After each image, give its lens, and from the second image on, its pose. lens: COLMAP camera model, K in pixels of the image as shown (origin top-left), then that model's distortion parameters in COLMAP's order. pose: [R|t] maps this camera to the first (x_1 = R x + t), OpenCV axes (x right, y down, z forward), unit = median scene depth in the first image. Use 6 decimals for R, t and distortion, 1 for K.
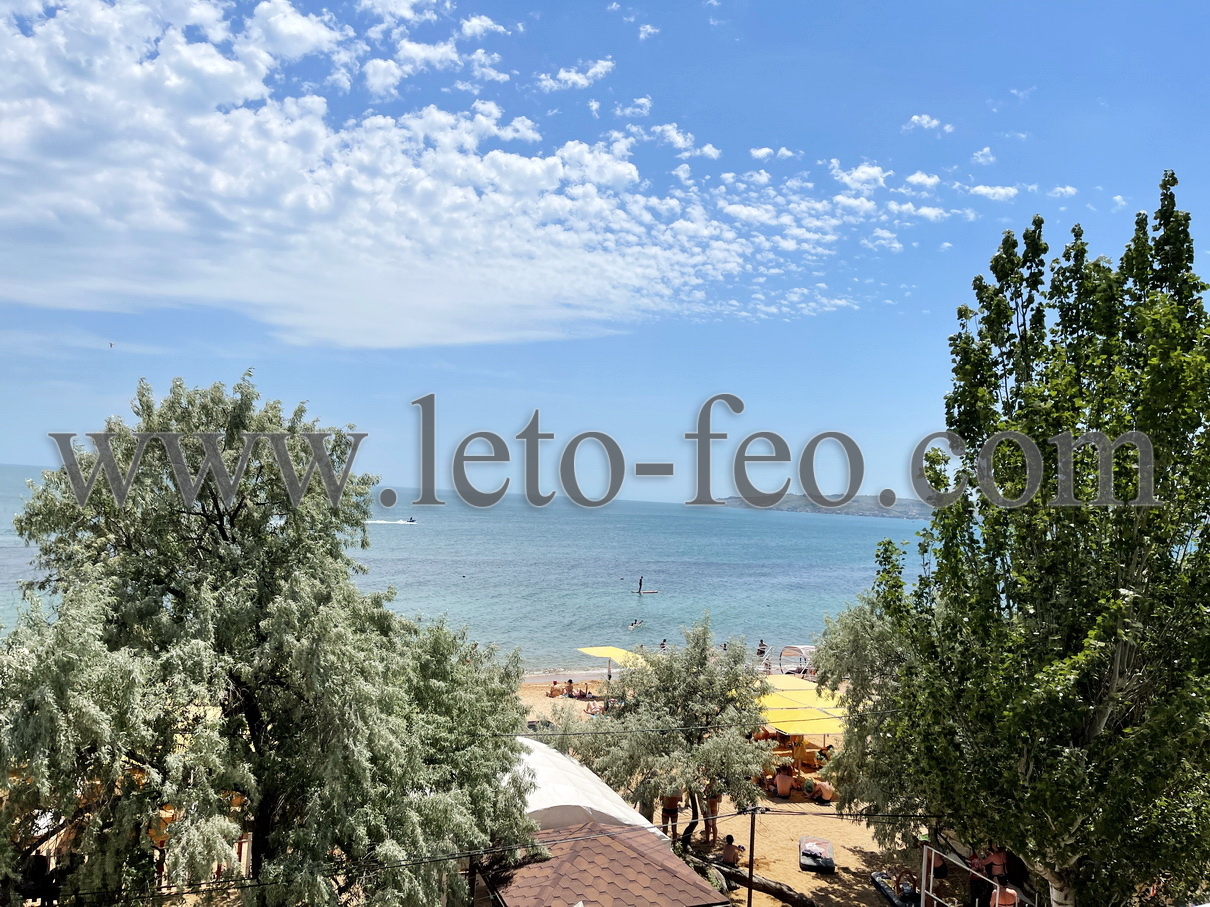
lens RADIAL K [[911.8, 0, 605.0], [0, 911.8, 453.5], [0, 0, 1]] dist [0.062282, -0.080909]
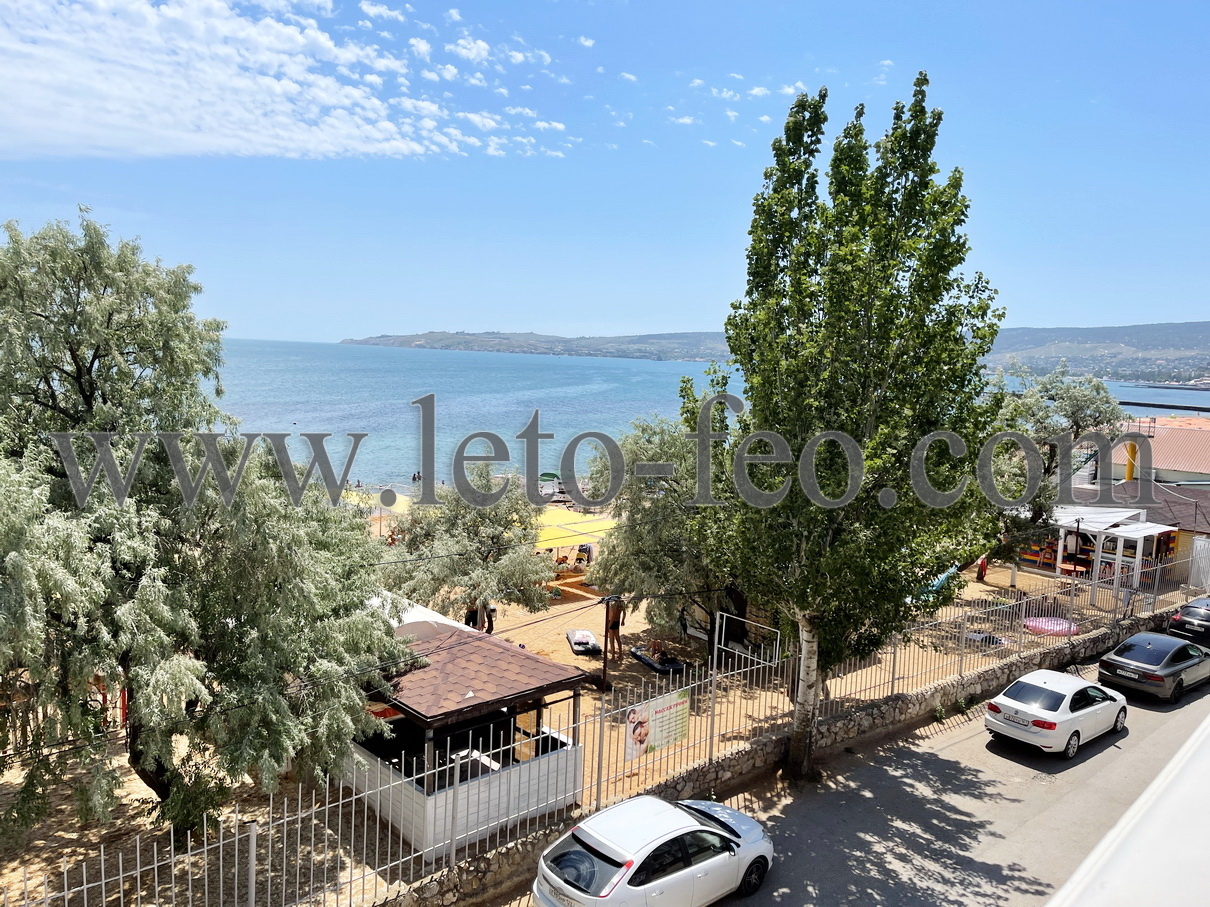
lens RADIAL K [[911.8, 0, 605.0], [0, 911.8, 453.5], [0, 0, 1]] dist [0.062282, -0.080909]
pose [[0.928247, -0.058243, 0.367376, -0.242217], [-0.007110, 0.984706, 0.174078, -0.009539], [-0.371896, -0.164200, 0.913636, -0.059451]]
